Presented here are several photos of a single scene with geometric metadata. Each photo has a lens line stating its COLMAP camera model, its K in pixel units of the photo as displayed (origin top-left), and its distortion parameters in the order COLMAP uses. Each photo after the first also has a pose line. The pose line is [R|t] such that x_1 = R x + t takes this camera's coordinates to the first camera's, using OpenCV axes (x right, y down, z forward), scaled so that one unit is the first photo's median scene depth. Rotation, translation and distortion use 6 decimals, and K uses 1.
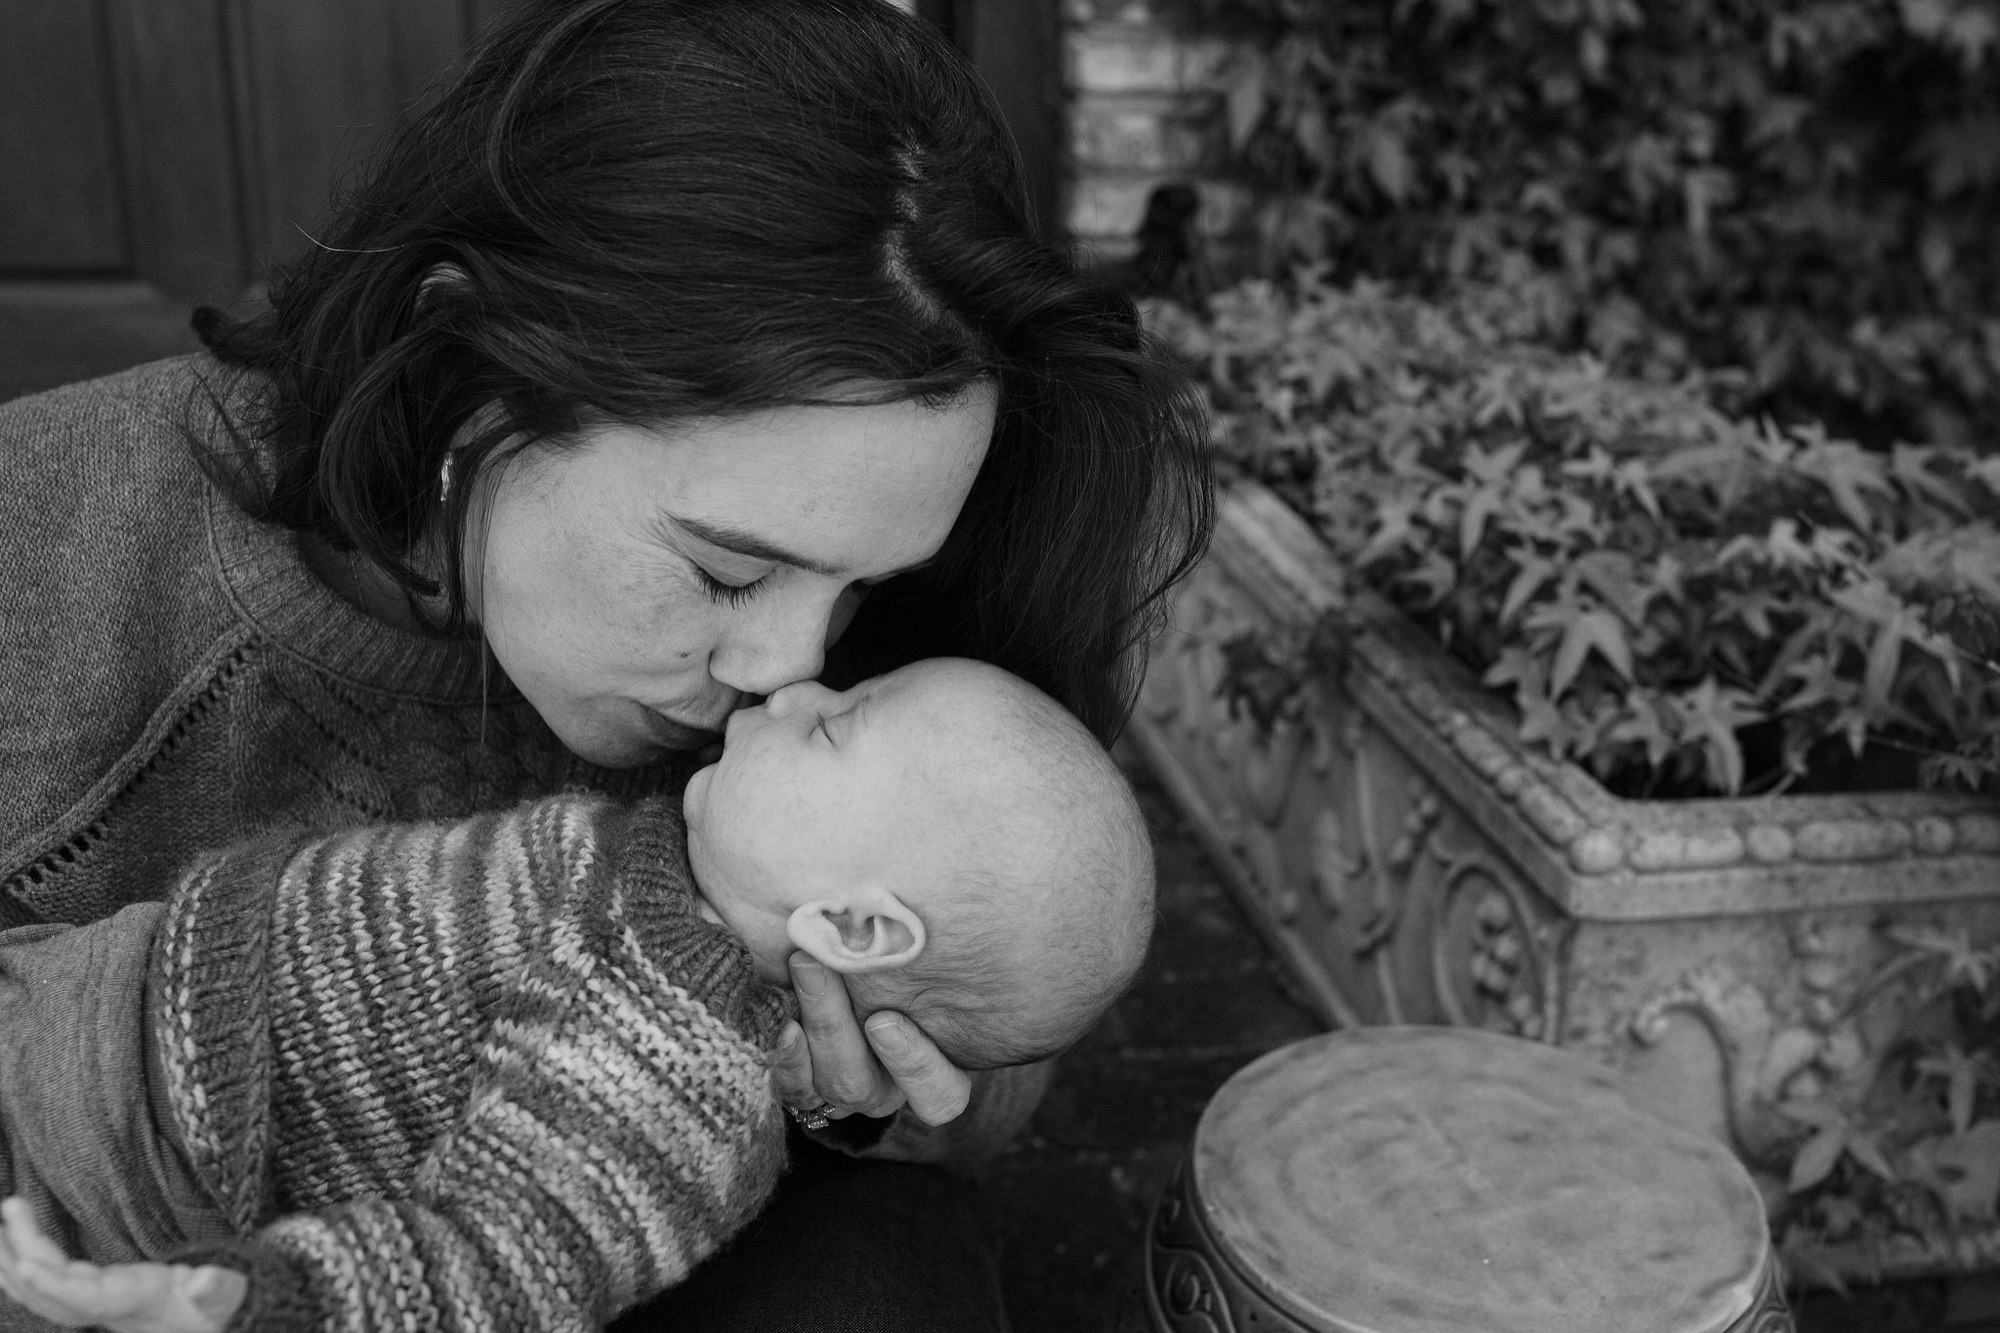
lens RADIAL K [[1996.0, 0, 999.5], [0, 1996.0, 610.1], [0, 0, 1]] dist [-0.011196, -0.033327]
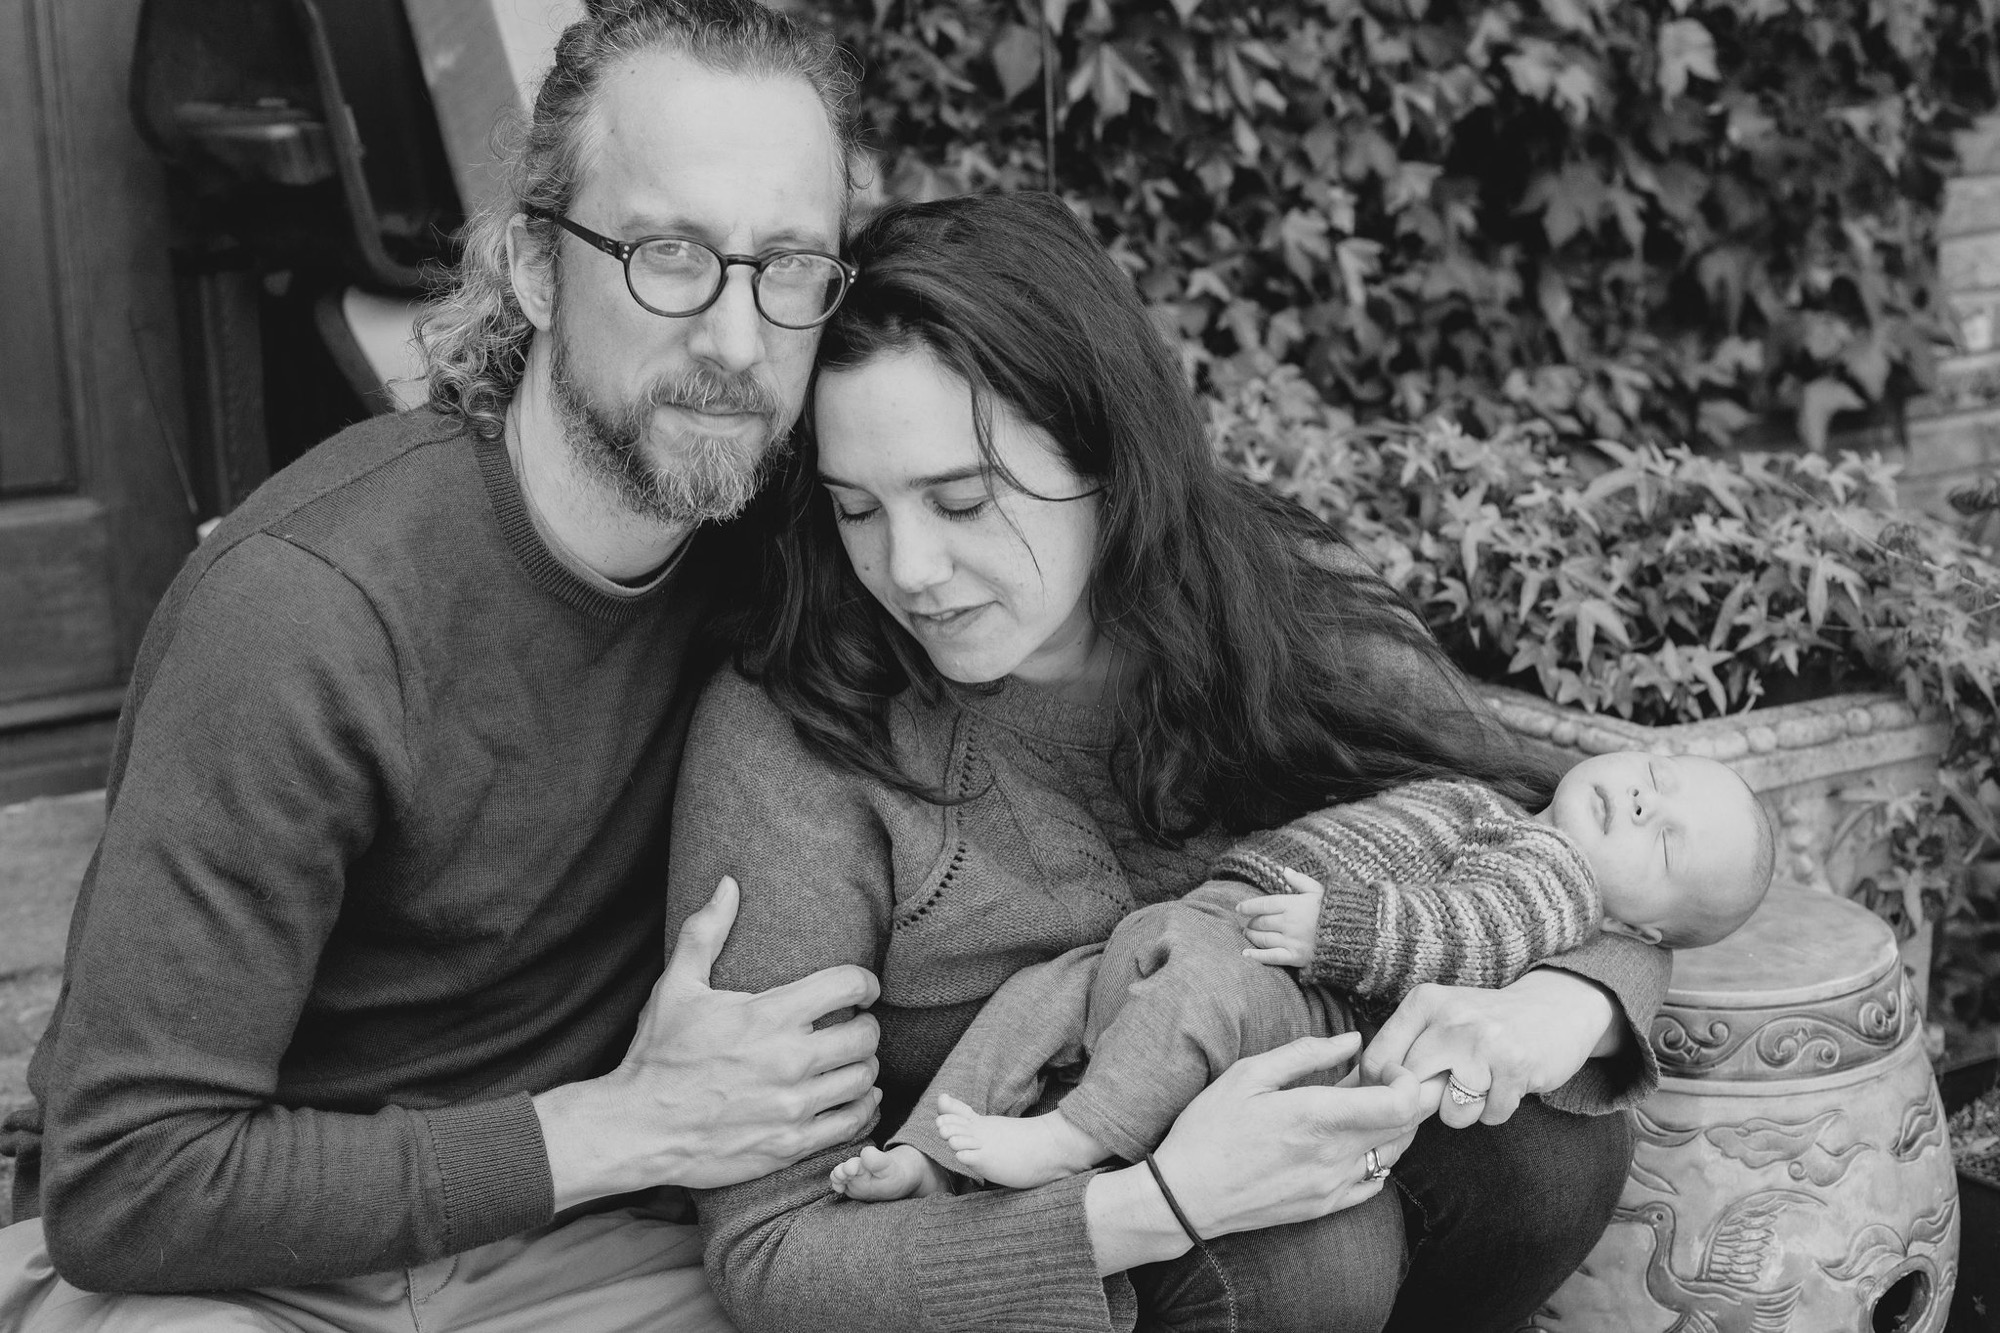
lens RADIAL K [[2897.8, 0, 1000.0], [0, 2897.8, 666.5], [0, 0, 1]] dist [0.019569, 0.082177]
pose [[0.939840, -0.134197, 0.314153, -0.619190], [0.158224, 0.986025, -0.052152, 0.075712], [-0.302764, 0.098722, 0.947939, -0.631493]]
